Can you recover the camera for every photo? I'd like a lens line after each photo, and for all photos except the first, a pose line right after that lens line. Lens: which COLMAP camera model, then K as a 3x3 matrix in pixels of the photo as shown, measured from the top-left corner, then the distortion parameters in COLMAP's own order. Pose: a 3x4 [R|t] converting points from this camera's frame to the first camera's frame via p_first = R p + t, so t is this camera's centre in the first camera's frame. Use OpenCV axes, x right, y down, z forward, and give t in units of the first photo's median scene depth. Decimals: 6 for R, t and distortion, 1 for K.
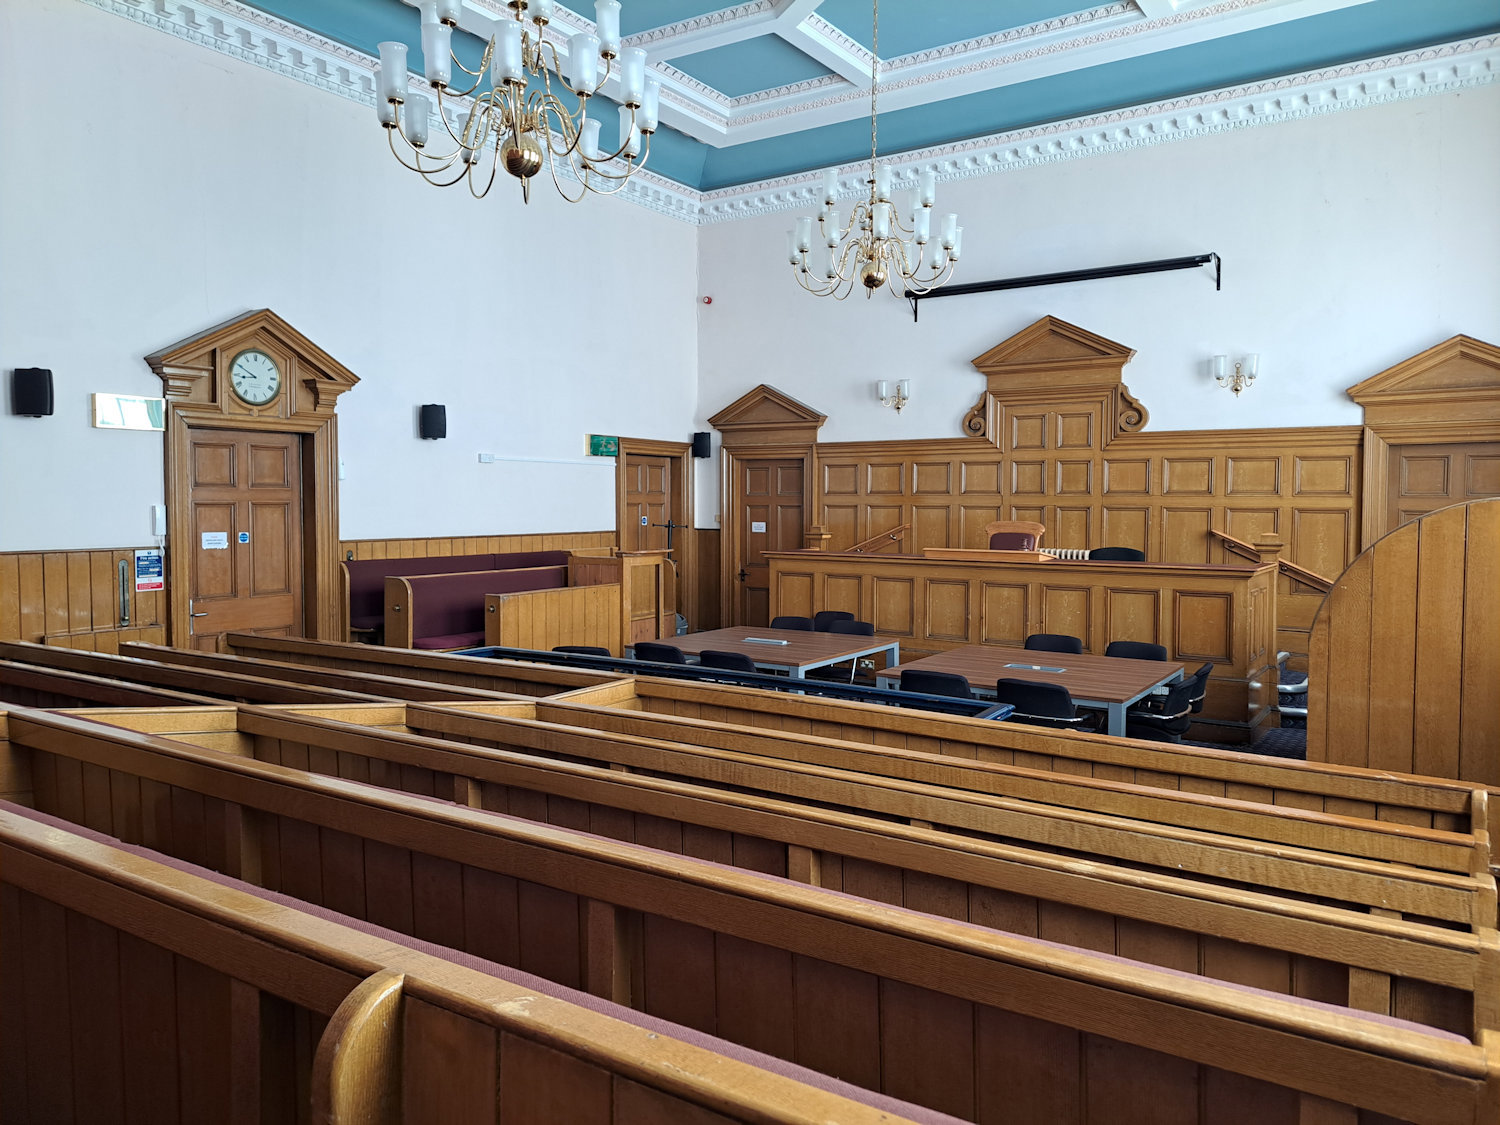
lens RADIAL K [[1073.4, 0, 750.0], [0, 1073.4, 562.5], [0, 0, 1]] dist [0.018301, -0.001634]
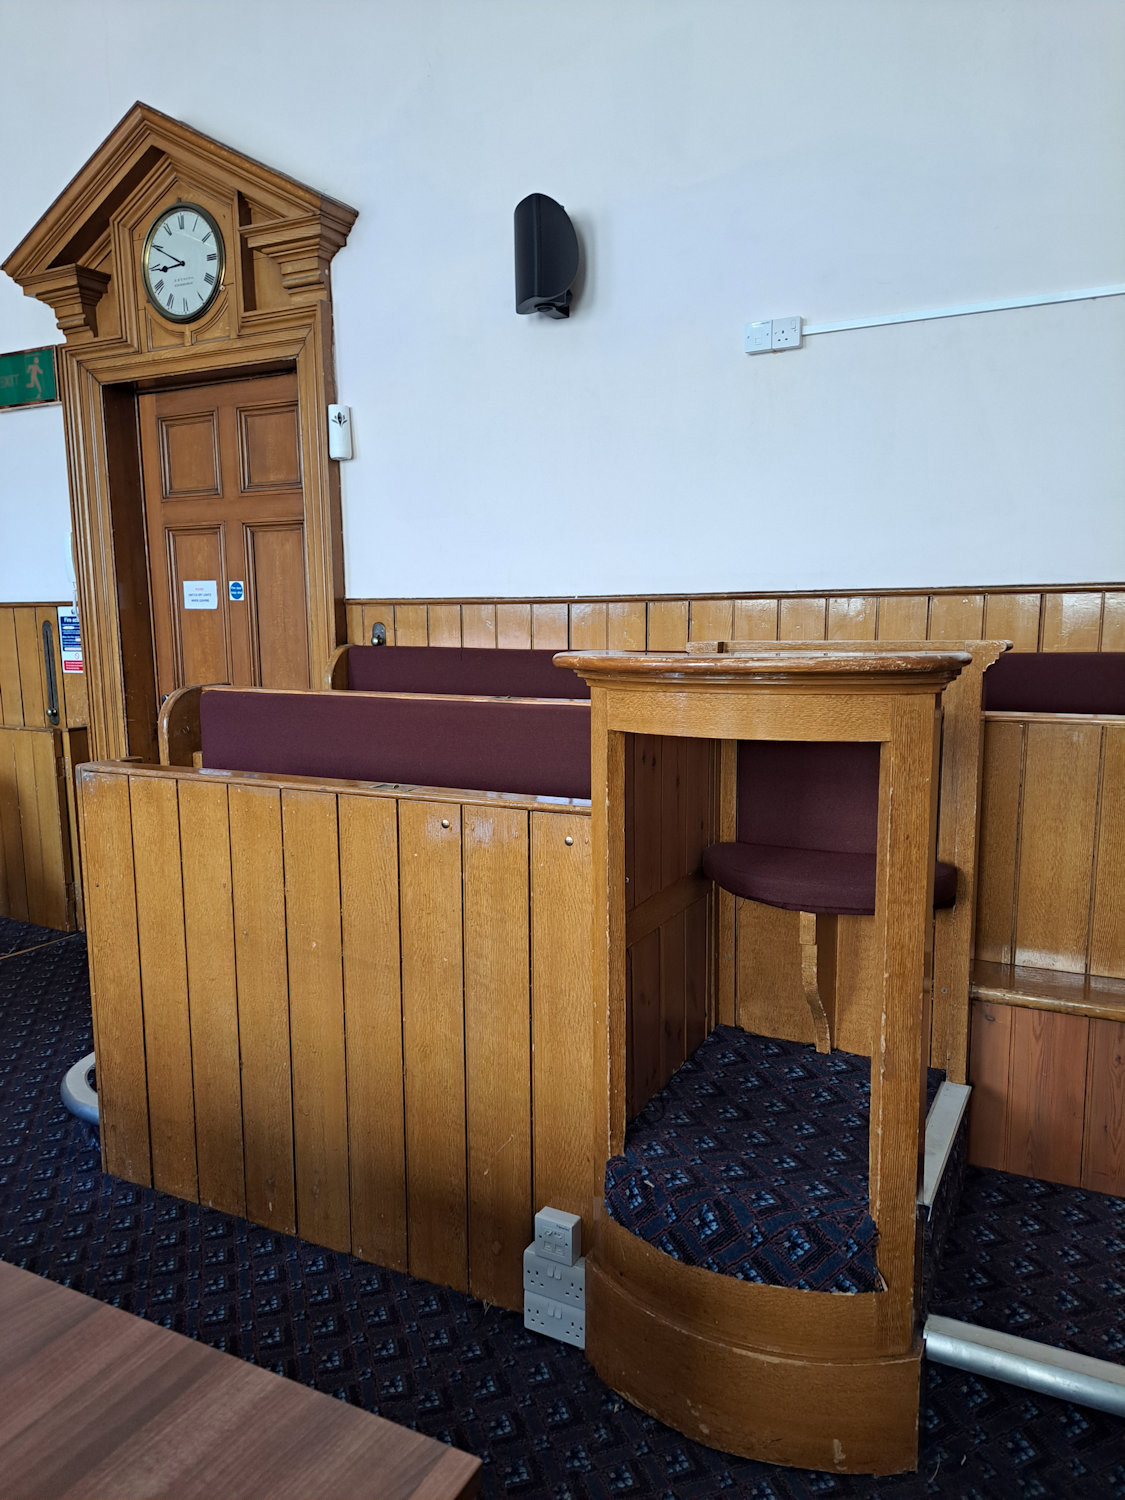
lens RADIAL K [[1073.4, 0, 562.5], [0, 1073.4, 750.0], [0, 0, 1]] dist [0.018301, -0.001634]
pose [[0.096305, 0.121107, -0.987957, 0.077828], [-0.054775, 0.991711, 0.116228, -0.015921], [0.993844, 0.042922, 0.102141, 1.117577]]
